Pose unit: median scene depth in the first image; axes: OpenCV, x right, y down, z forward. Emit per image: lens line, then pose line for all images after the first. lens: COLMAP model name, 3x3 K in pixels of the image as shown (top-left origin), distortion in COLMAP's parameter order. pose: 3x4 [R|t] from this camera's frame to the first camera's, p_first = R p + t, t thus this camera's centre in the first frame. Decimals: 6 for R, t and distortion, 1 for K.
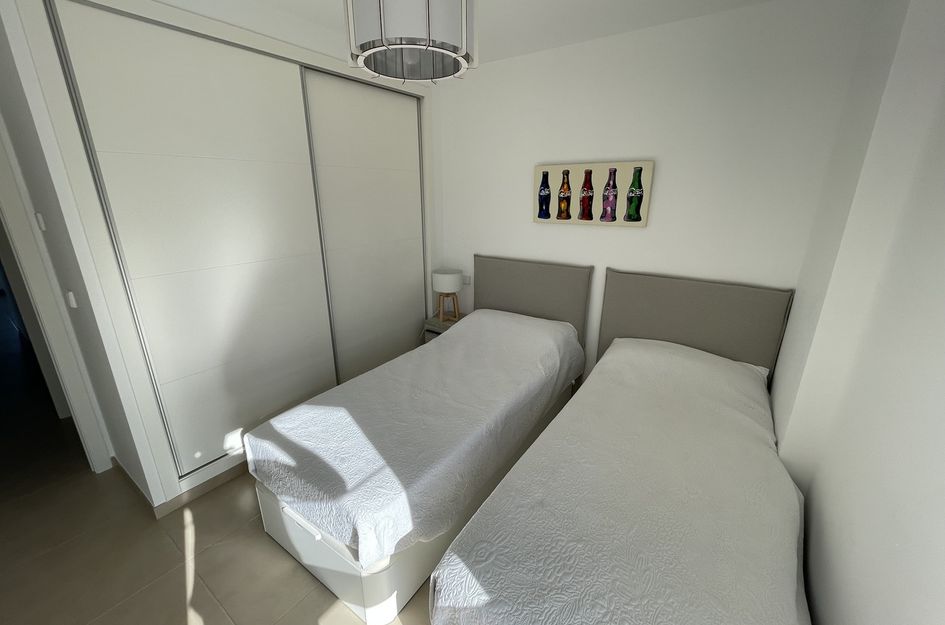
lens RADIAL K [[381.8, 0, 472.5], [0, 381.8, 312.5], [0, 0, 1]] dist [0.000180, 0.000018]
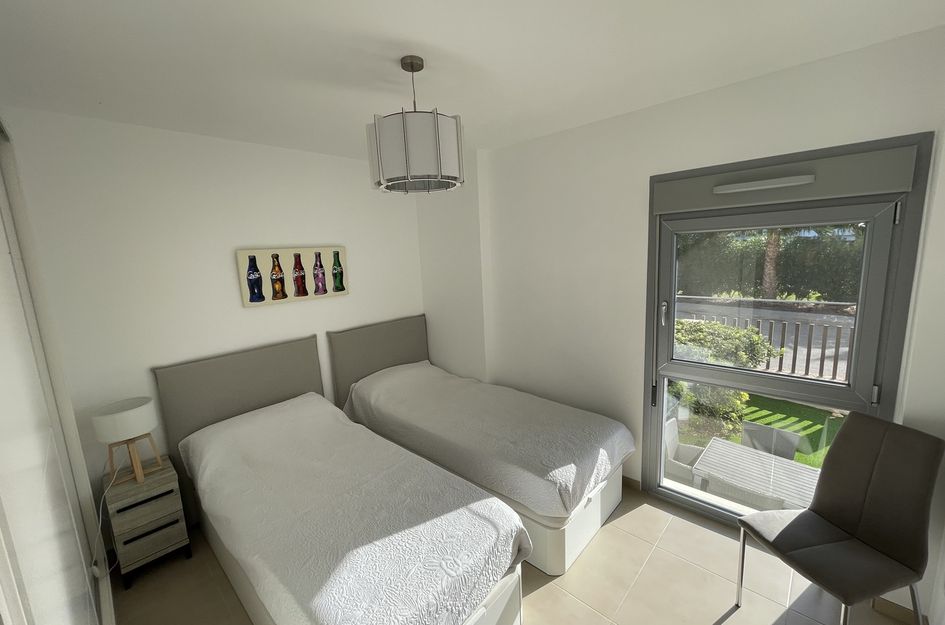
lens RADIAL K [[381.8, 0, 472.5], [0, 381.8, 312.5], [0, 0, 1]] dist [0.000180, 0.000018]
pose [[0.131397, -0.158401, 0.978593, -0.742493], [0.354496, 0.929385, 0.102837, -0.137709], [-0.925779, 0.333395, 0.178271, 0.359934]]
